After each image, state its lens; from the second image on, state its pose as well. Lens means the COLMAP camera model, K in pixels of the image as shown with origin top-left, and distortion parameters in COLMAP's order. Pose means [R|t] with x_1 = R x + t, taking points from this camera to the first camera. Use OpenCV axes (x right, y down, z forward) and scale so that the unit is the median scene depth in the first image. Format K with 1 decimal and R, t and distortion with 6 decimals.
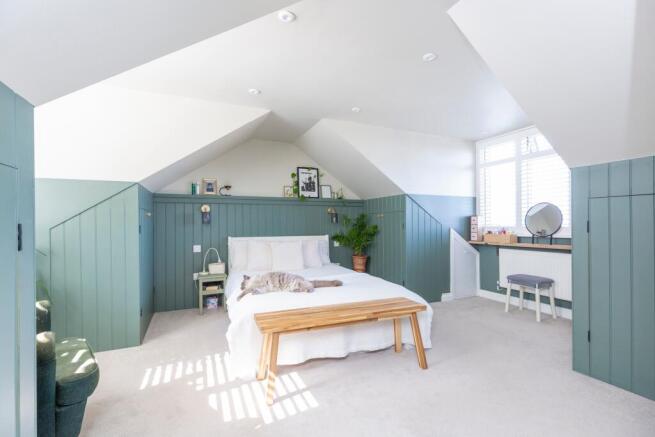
lens RADIAL K [[286.8, 0, 327.5], [0, 286.8, 218.5], [0, 0, 1]] dist [-0.002418, 0.000072]
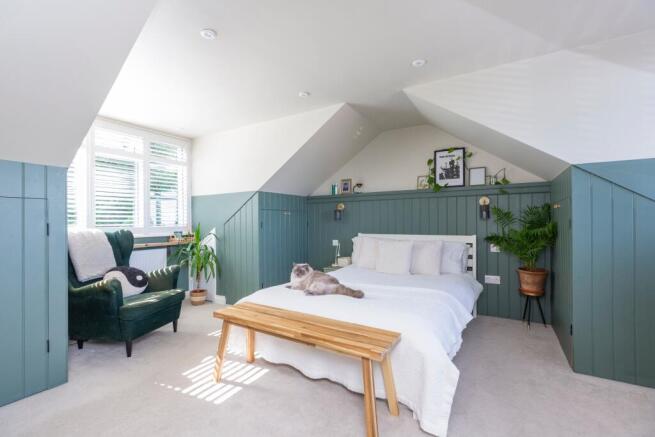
lens RADIAL K [[286.8, 0, 327.5], [0, 286.8, 218.5], [0, 0, 1]] dist [-0.002418, 0.000072]
pose [[0.594299, -0.008494, -0.804200, 0.377918], [0.019023, 0.999813, 0.003498, 0.005100], [0.804019, -0.017377, 0.594349, 0.268929]]
